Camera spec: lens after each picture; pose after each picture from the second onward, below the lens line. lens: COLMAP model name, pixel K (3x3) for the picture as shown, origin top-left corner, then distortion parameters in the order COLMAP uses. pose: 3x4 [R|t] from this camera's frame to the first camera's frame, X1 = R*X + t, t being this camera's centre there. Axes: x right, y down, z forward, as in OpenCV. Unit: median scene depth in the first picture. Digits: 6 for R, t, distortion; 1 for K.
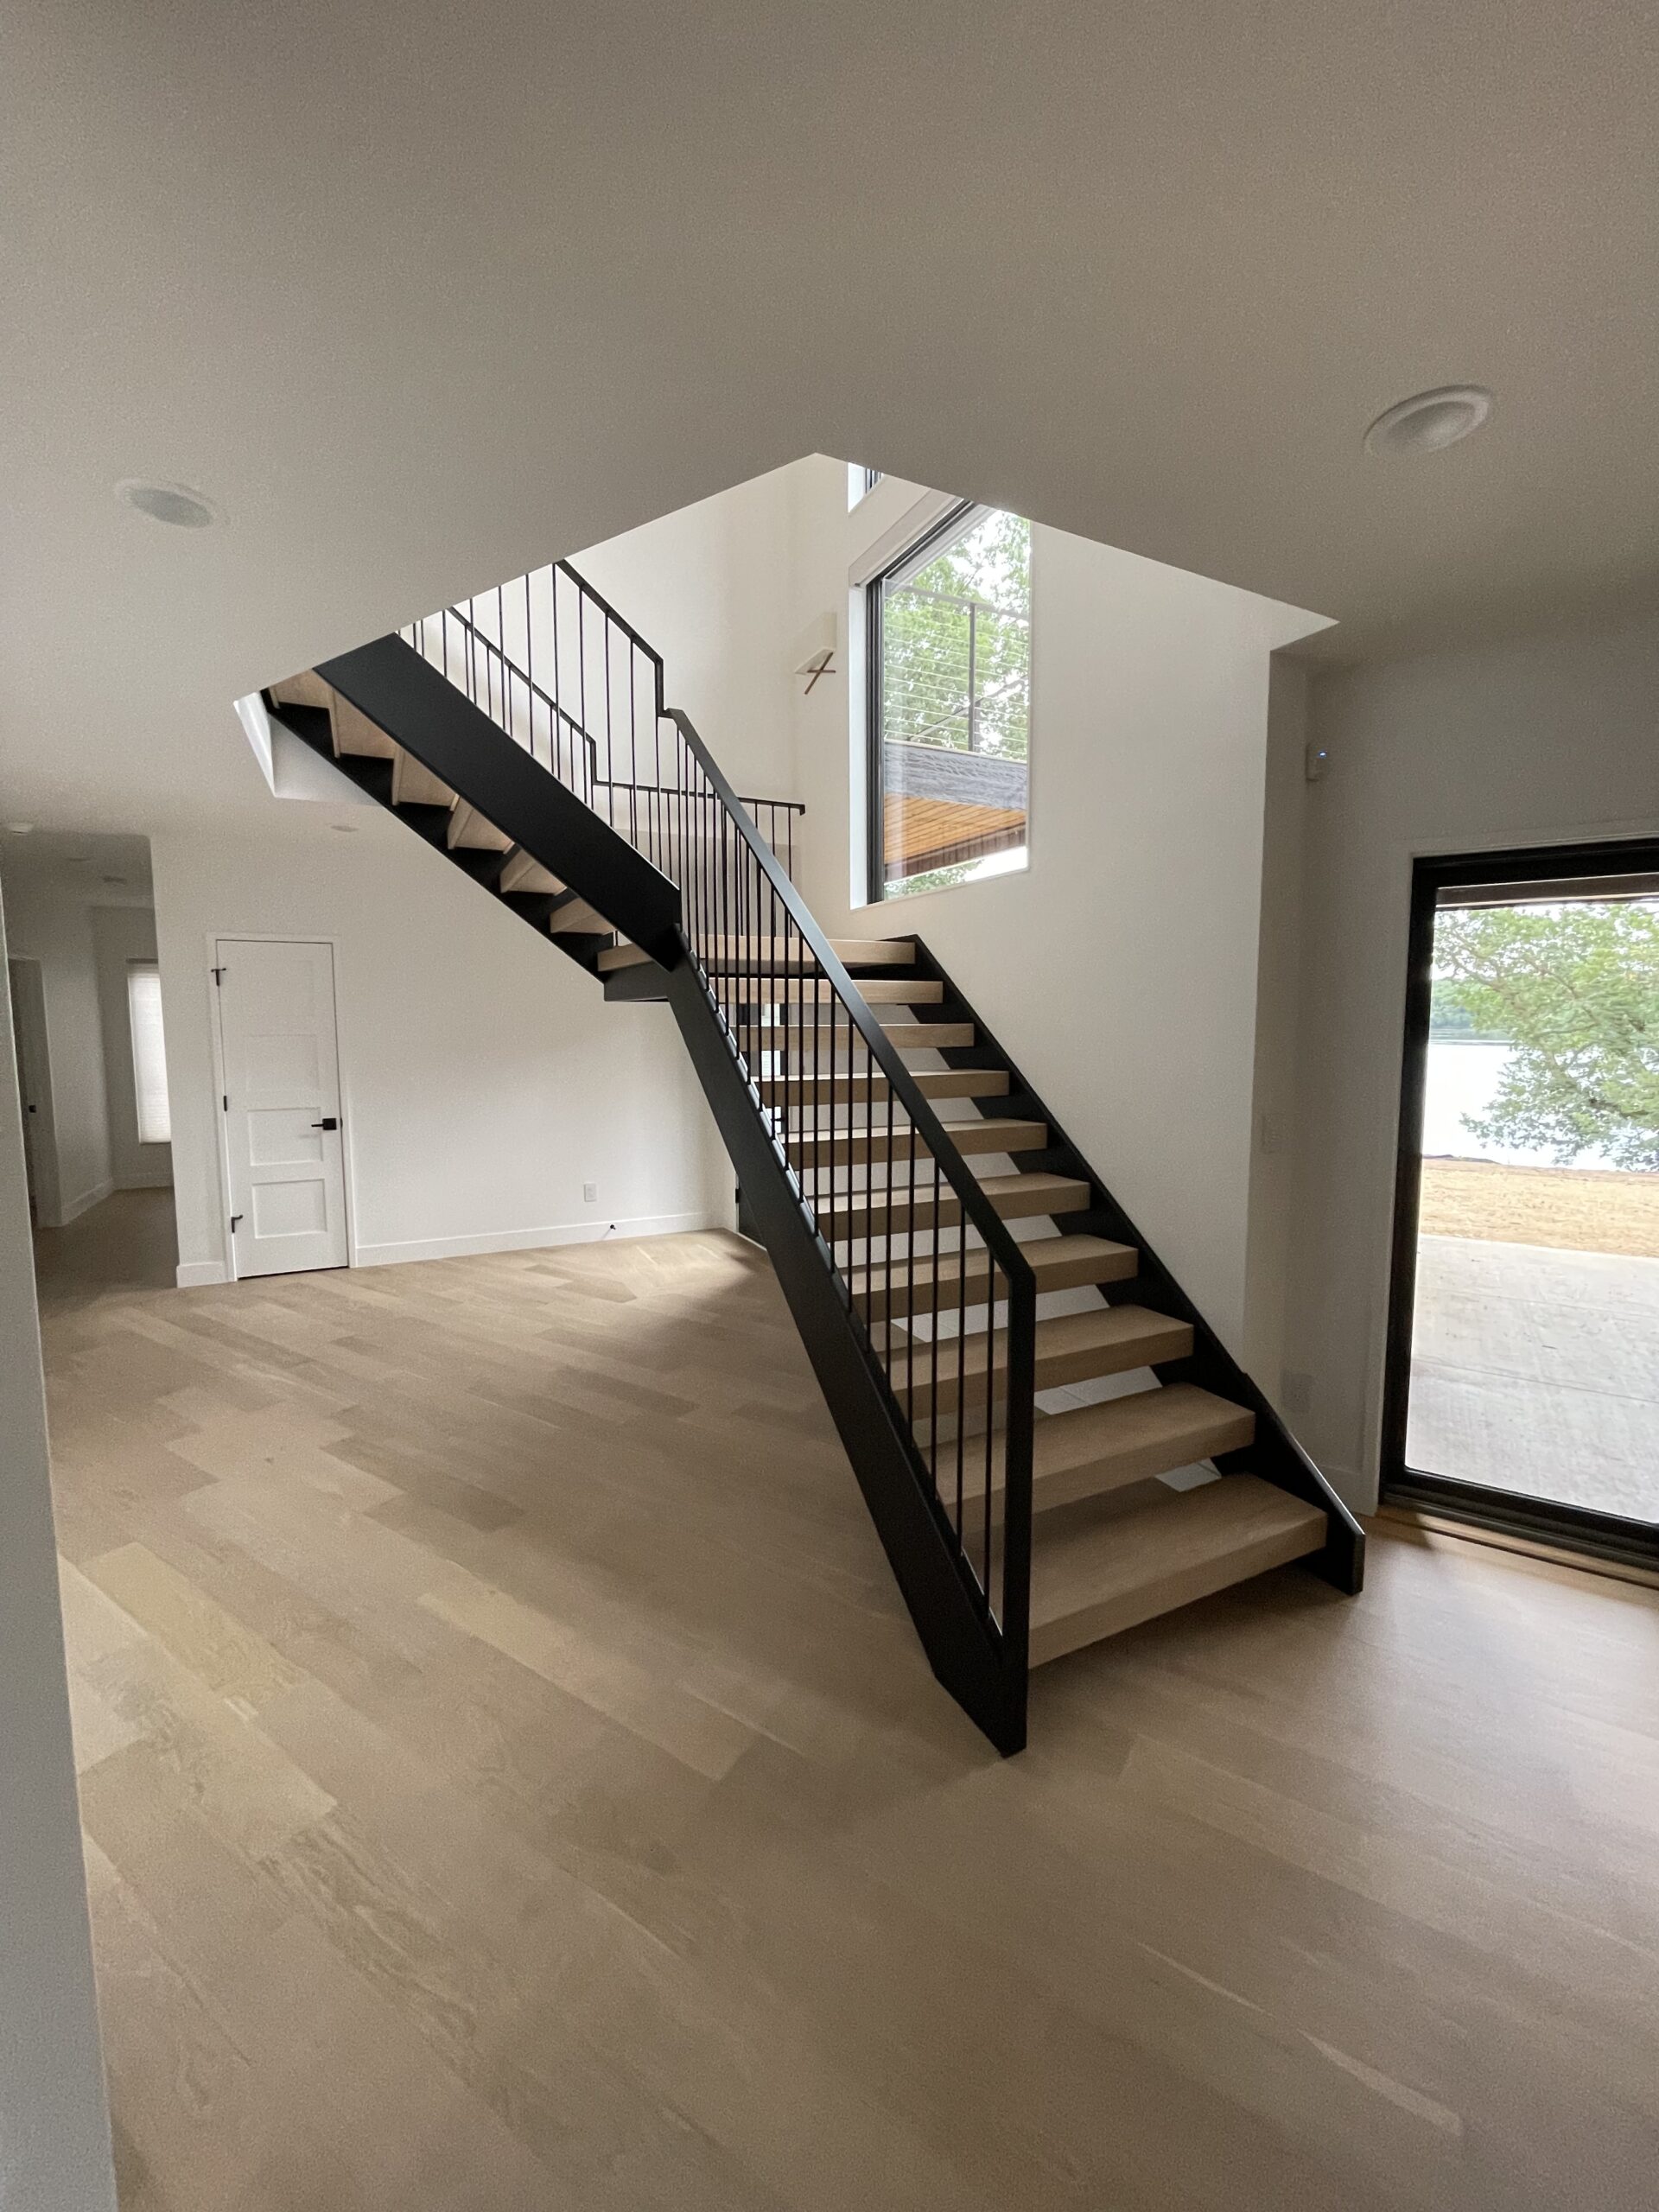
lens RADIAL K [[901.0, 0, 818.4], [0, 901.0, 1098.7], [0, 0, 1]] dist [-0.000742, -0.000012]
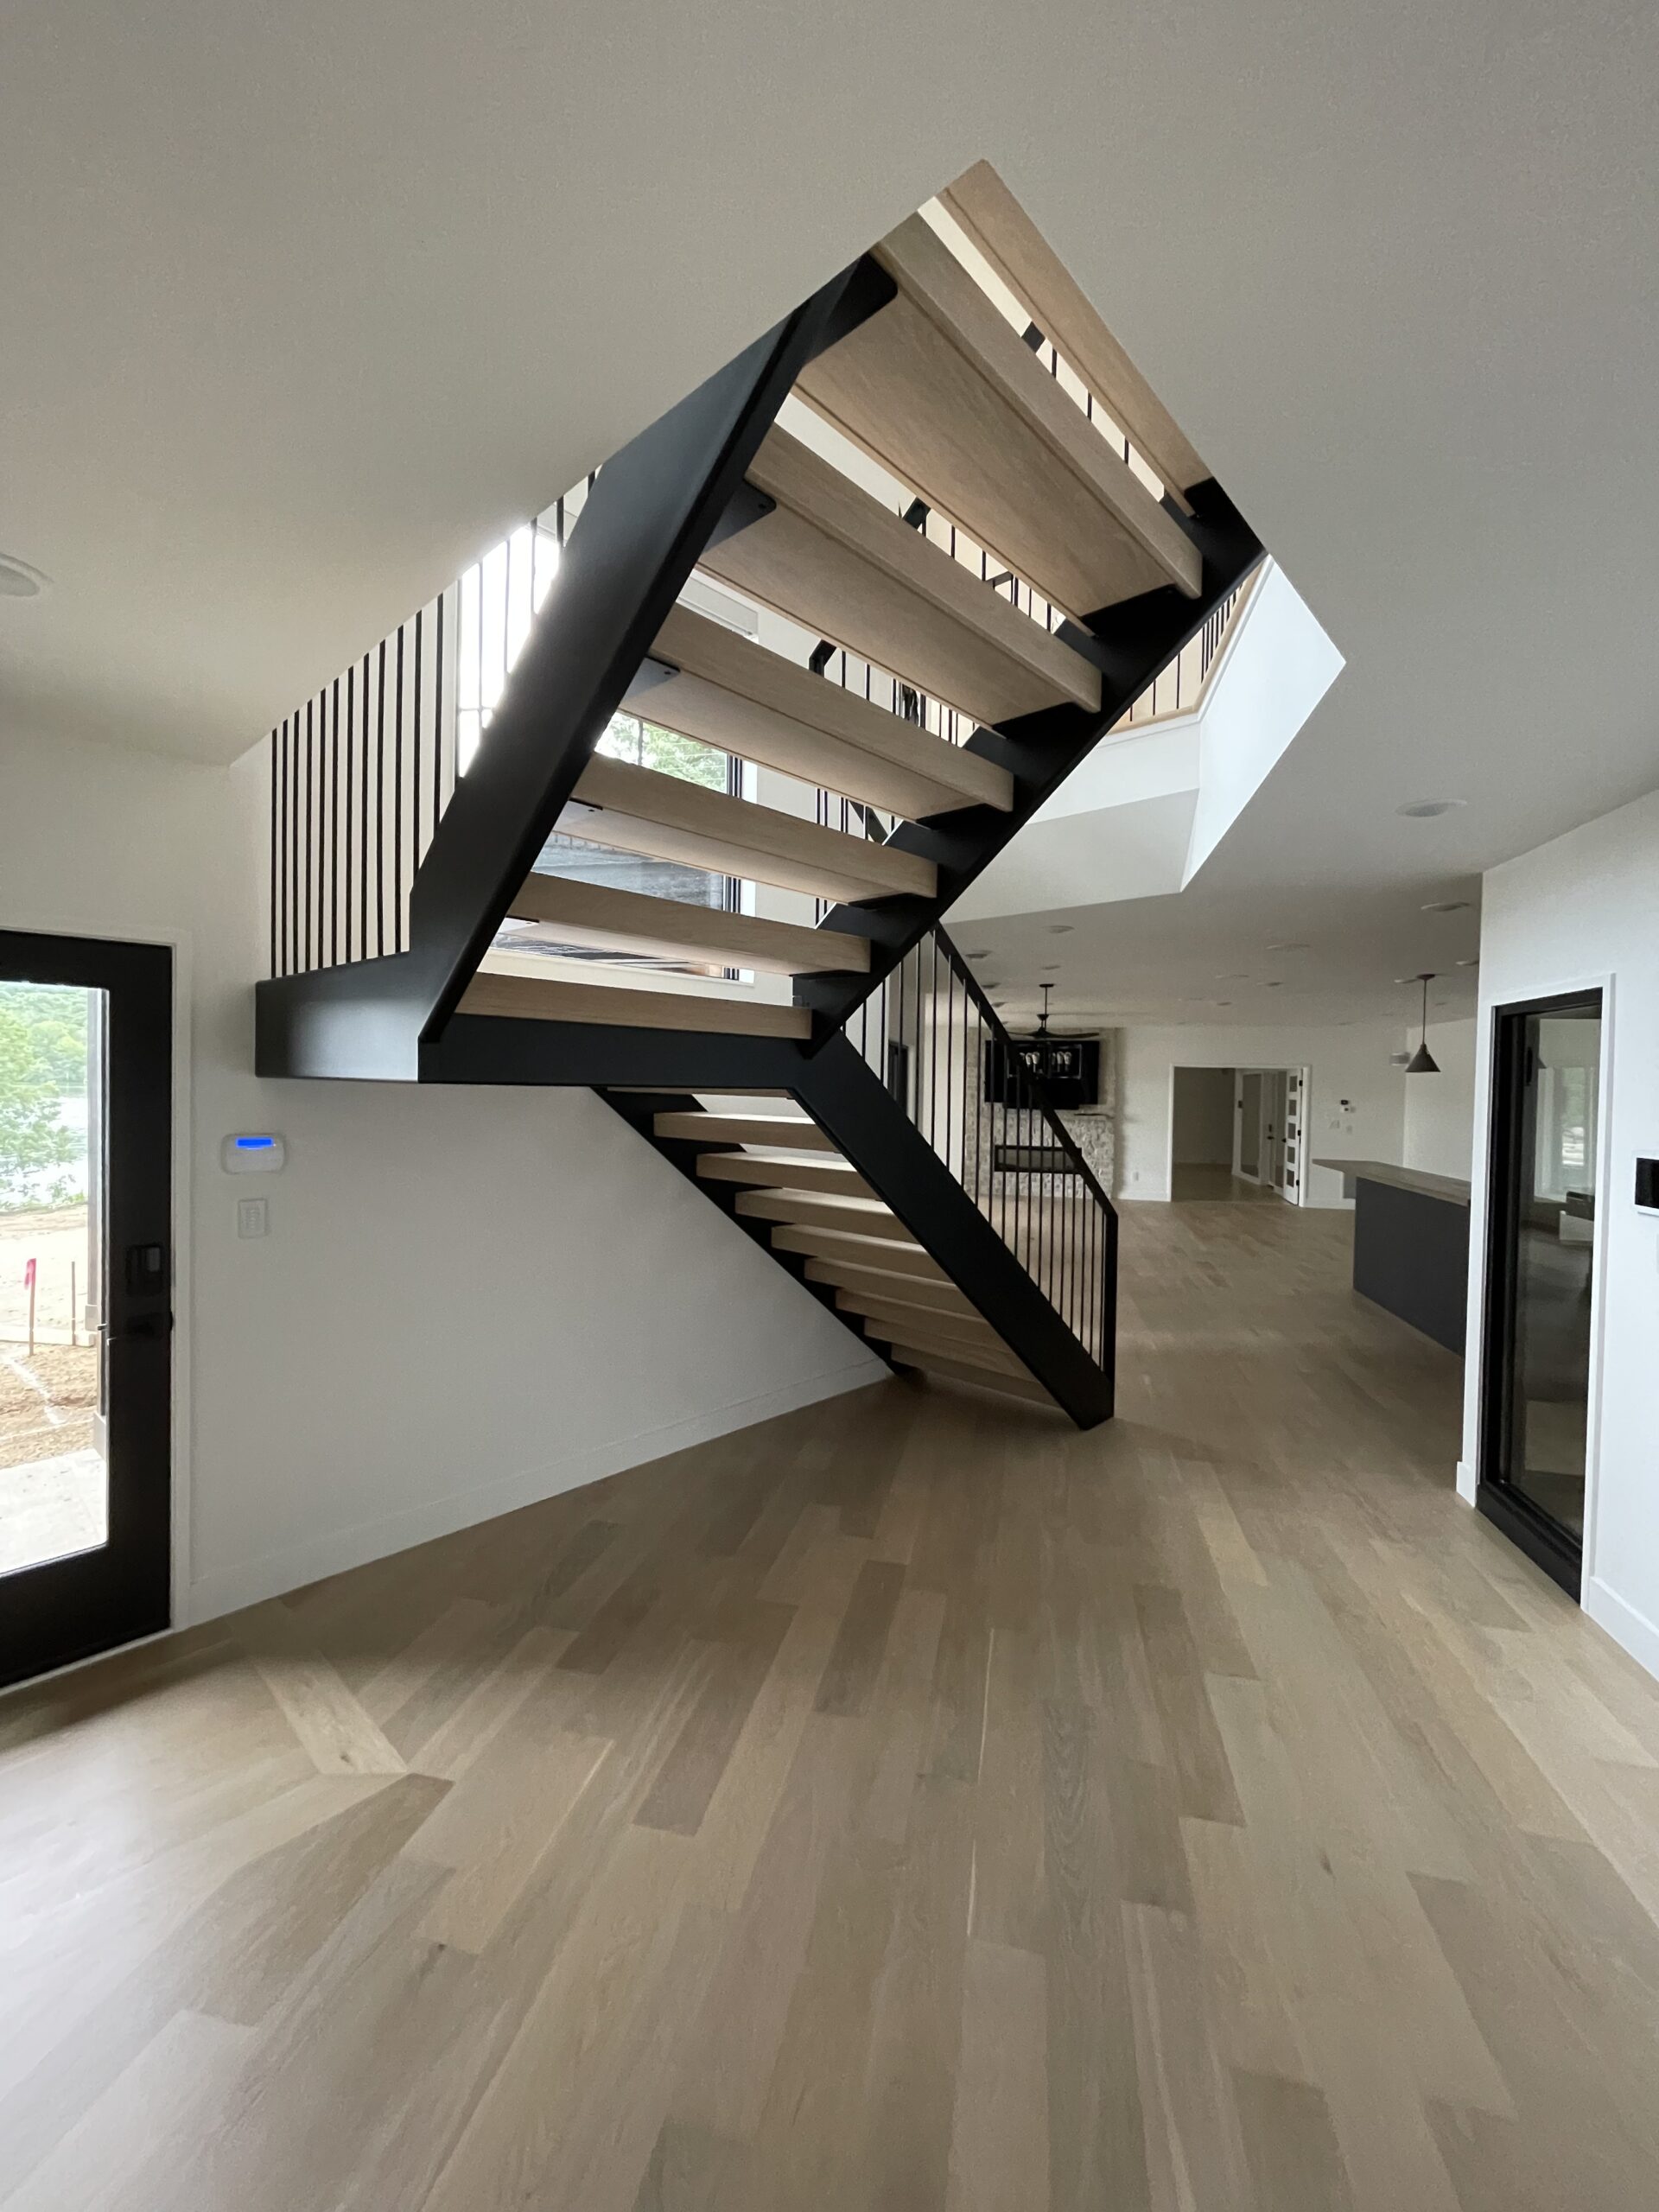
lens RADIAL K [[901.0, 0, 831.4], [0, 901.0, 1098.2], [0, 0, 1]] dist [-0.000742, -0.000012]
pose [[-0.359989, -0.012559, 0.932872, -1.001256], [0.066956, 0.996983, 0.039260, -0.152712], [-0.930551, 0.076595, -0.358062, 1.416058]]
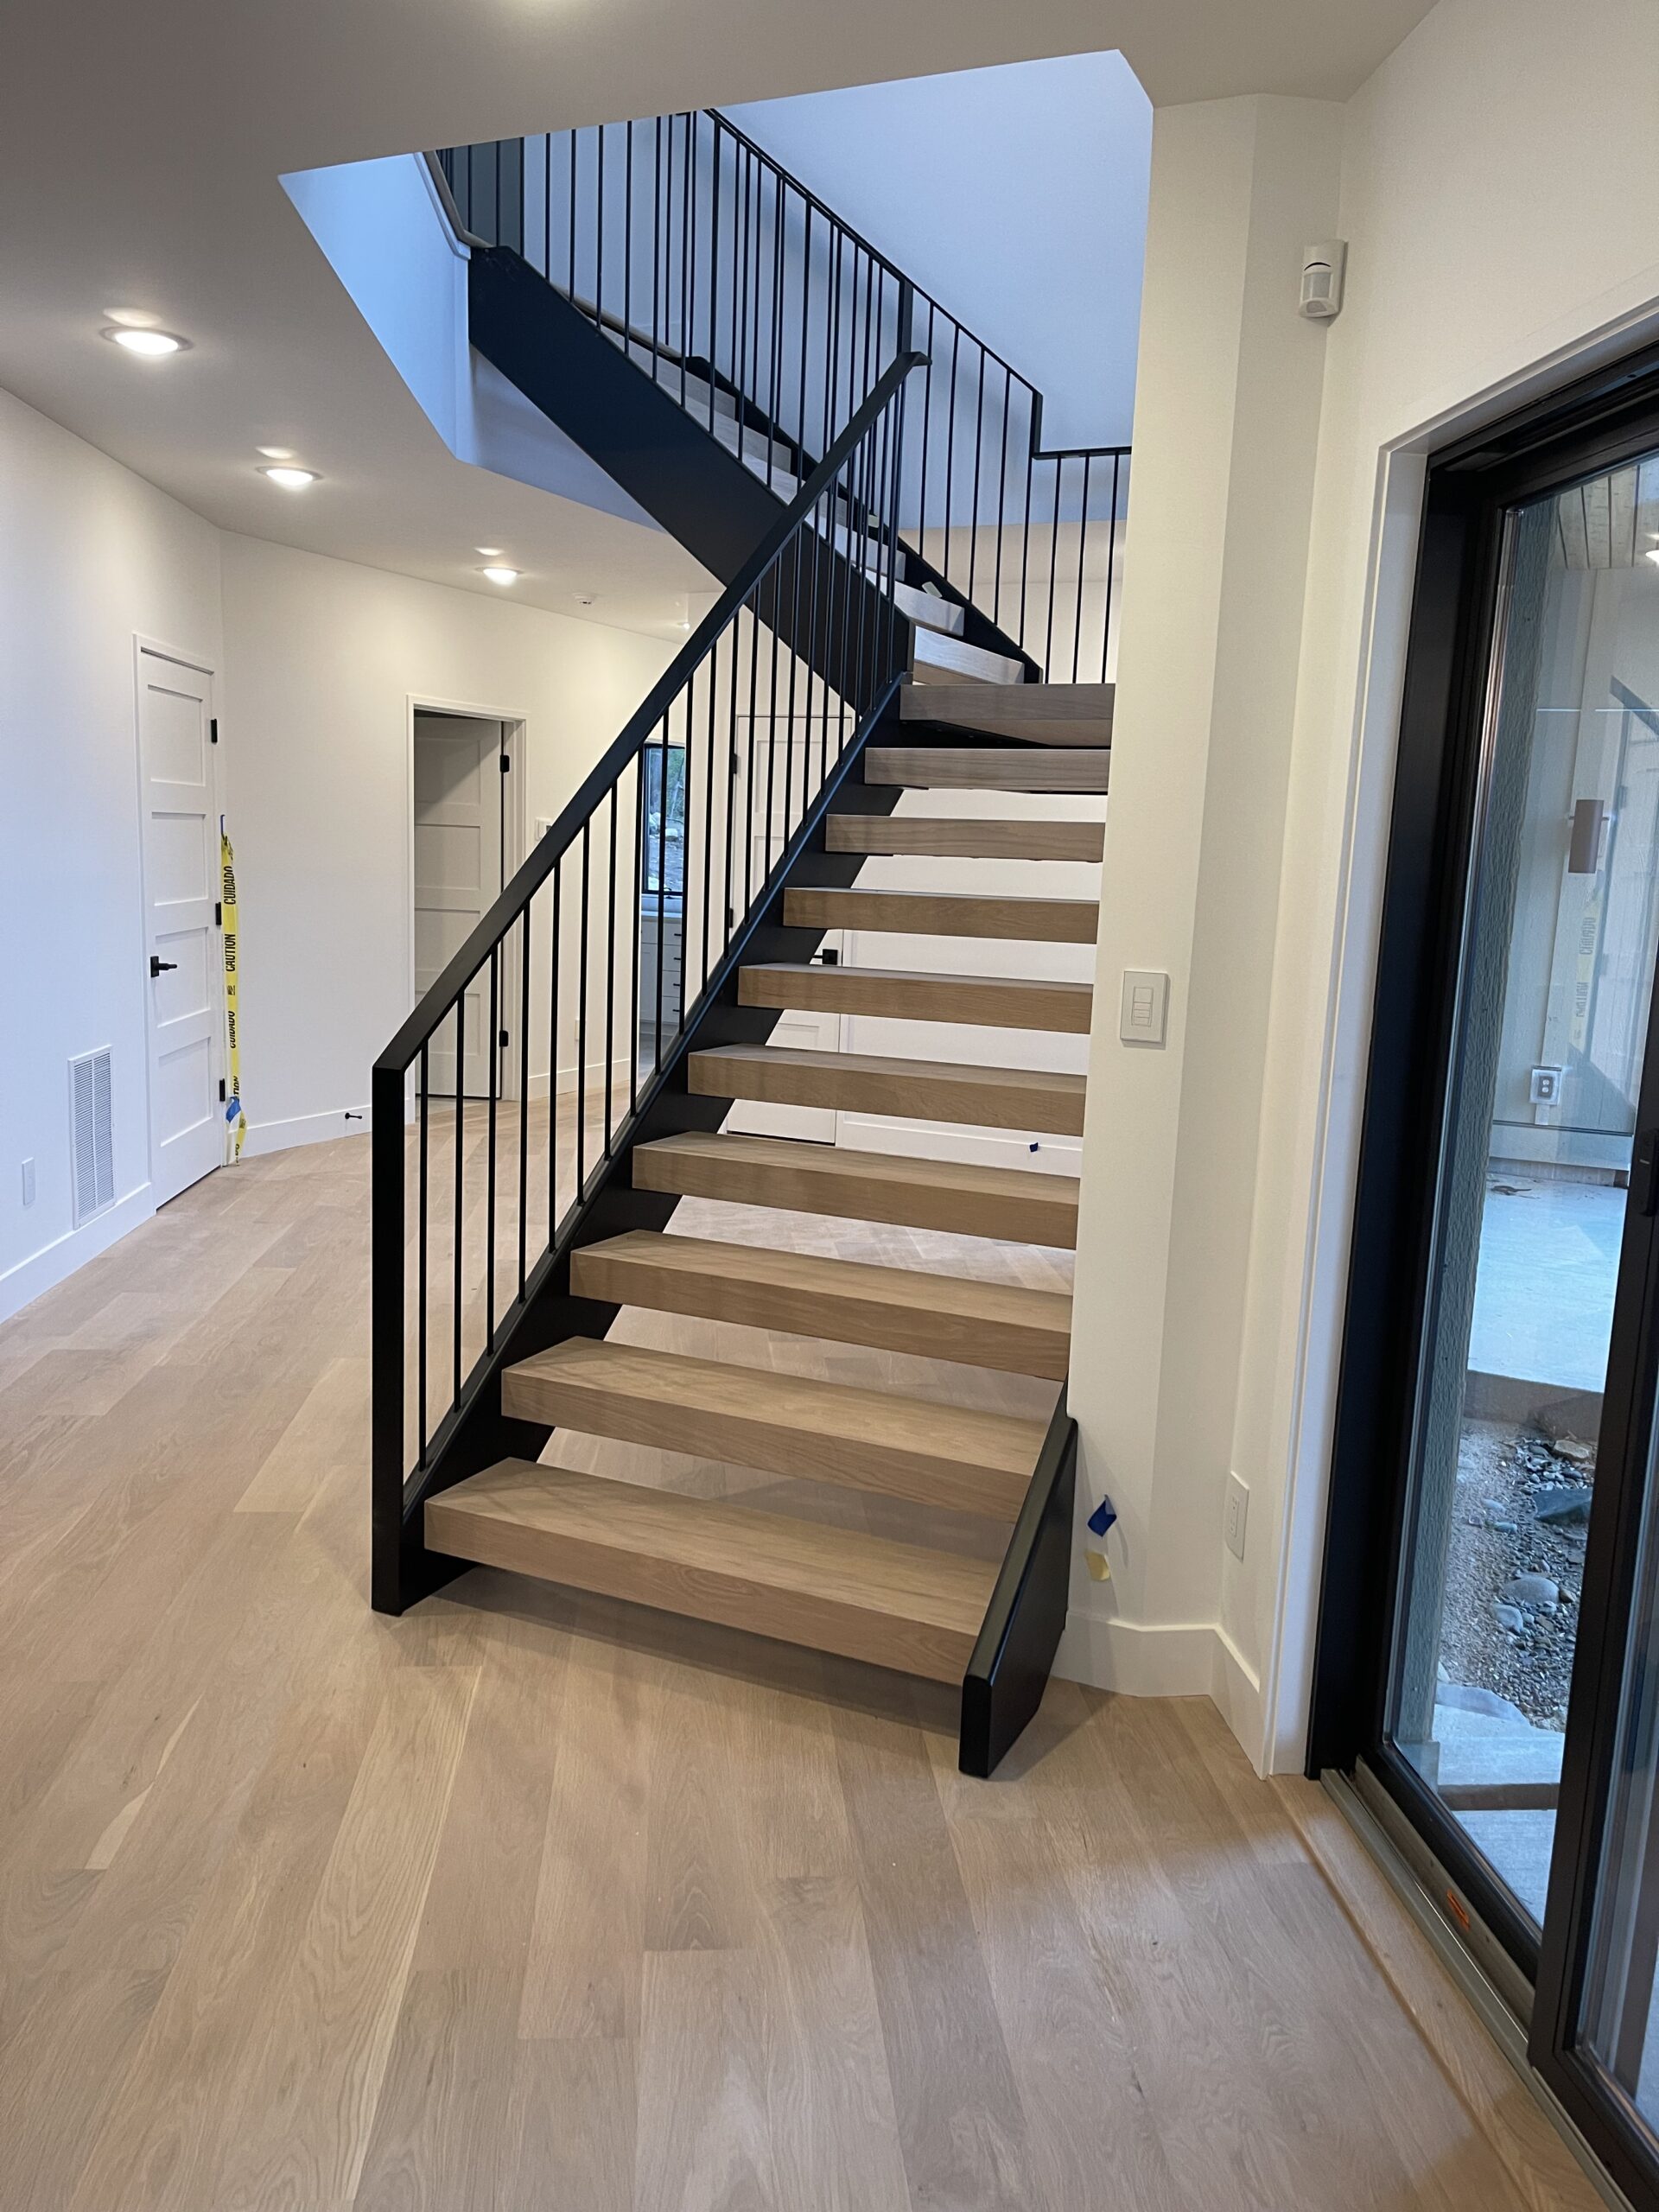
lens RADIAL K [[1676.6, 0, 832.1], [0, 1676.6, 1099.3], [0, 0, 1]] dist [0.057705, -0.081530]
pose [[0.629281, 0.151077, -0.762353, 0.945611], [-0.113342, 0.988276, 0.102291, 0.007495], [0.768869, 0.022037, 0.639027, 0.154393]]
